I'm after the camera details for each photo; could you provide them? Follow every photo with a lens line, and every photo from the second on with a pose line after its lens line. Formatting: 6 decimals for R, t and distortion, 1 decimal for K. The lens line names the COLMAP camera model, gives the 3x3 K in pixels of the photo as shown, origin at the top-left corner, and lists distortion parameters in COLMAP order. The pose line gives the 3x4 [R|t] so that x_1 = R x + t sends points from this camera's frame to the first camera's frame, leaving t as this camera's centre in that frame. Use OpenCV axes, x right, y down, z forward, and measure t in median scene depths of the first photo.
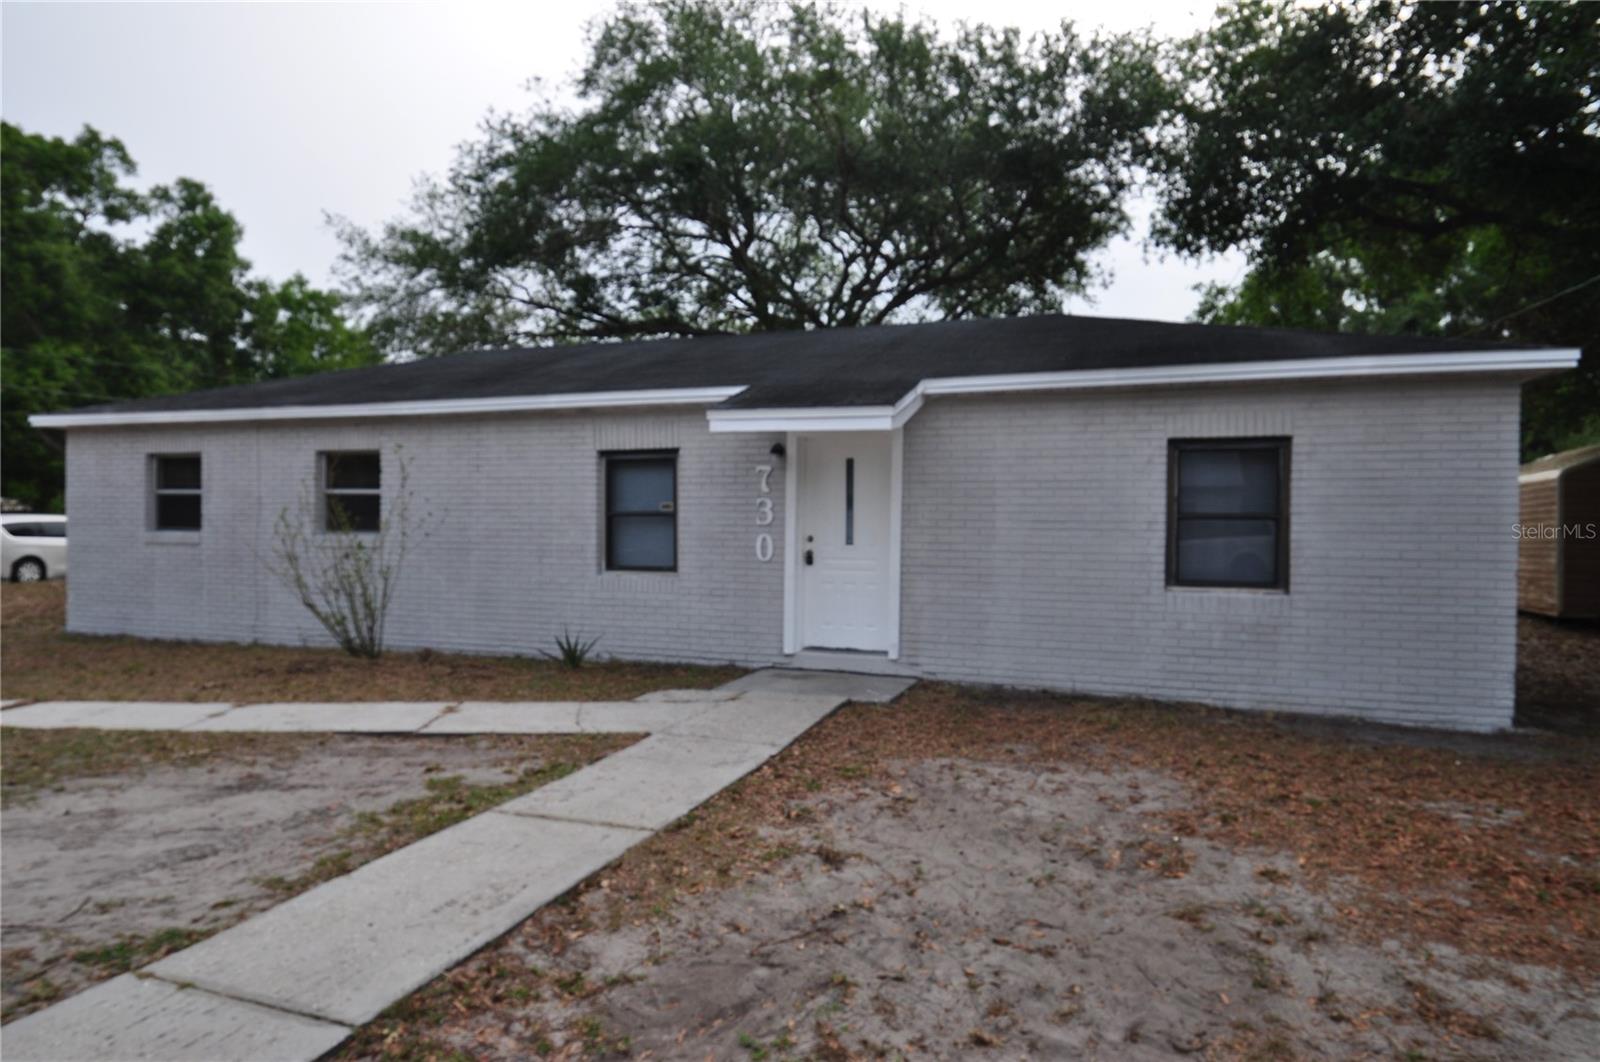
lens RADIAL K [[1002.9, 0, 800.3], [0, 1002.9, 530.4], [0, 0, 1]] dist [0.005618, -0.011677]
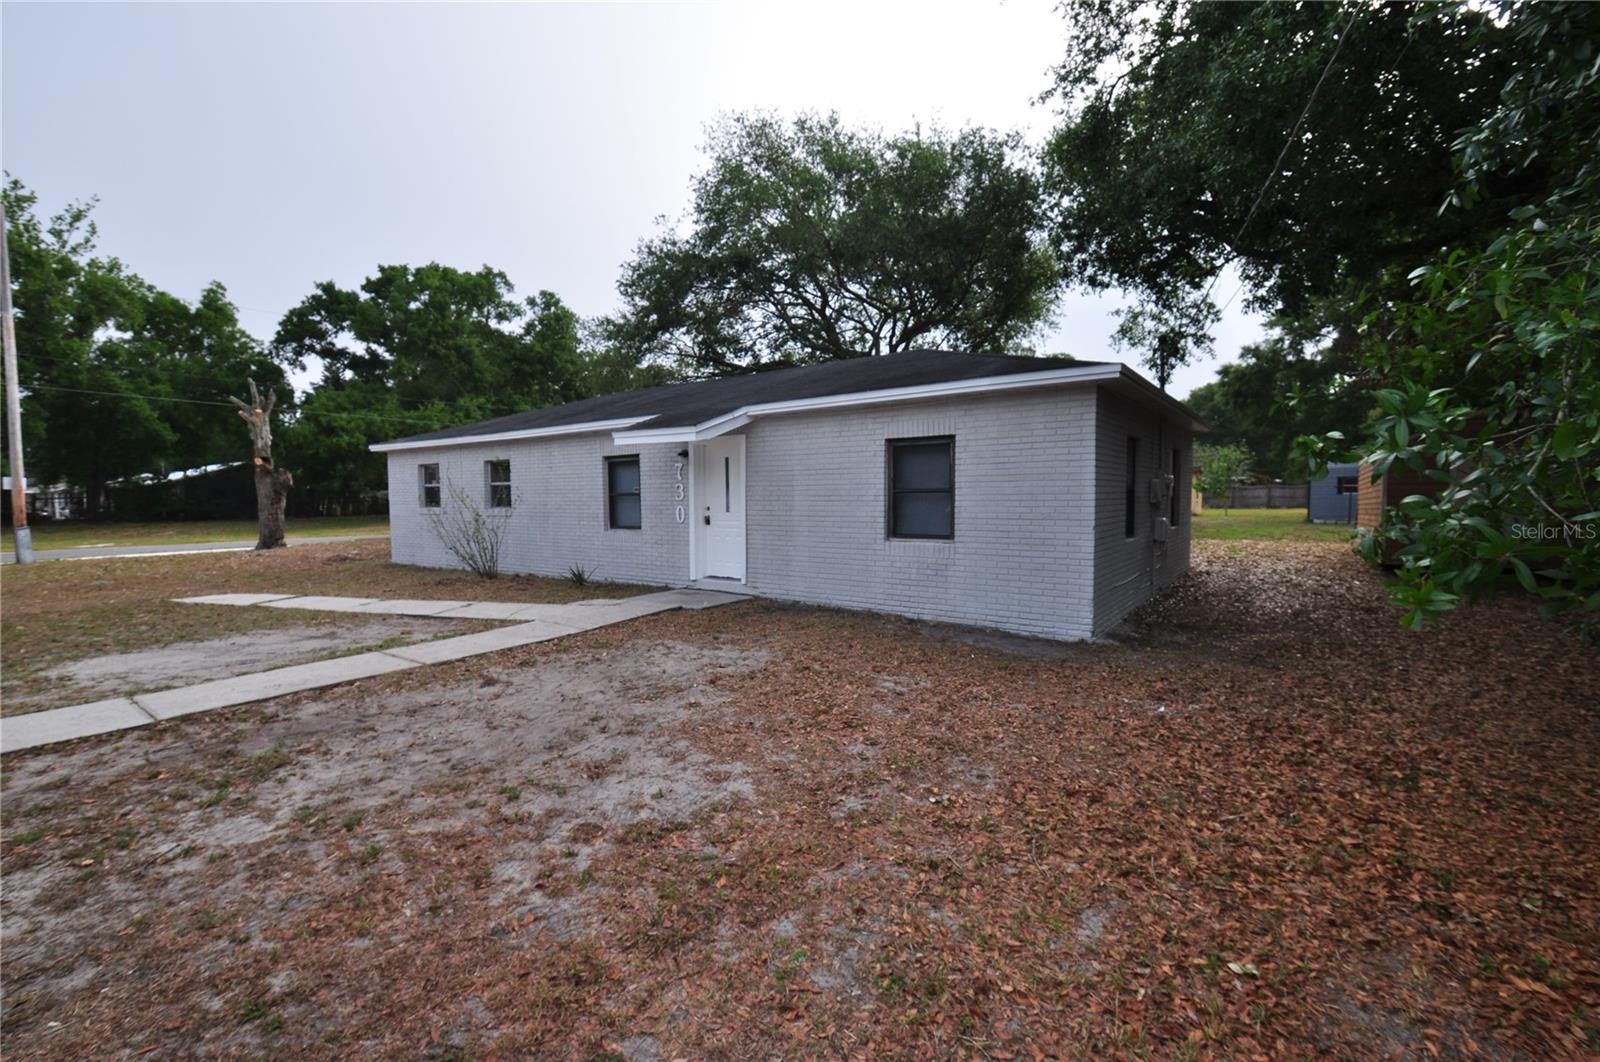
lens RADIAL K [[704.1, 0, 796.7], [0, 704.1, 536.3], [0, 0, 1]] dist [-0.008612, -0.011412]
pose [[0.961782, 0.000214, -0.273816, 0.461281], [0.013553, 0.998737, 0.048386, 0.000437], [0.273480, -0.050248, 0.960564, -0.040941]]
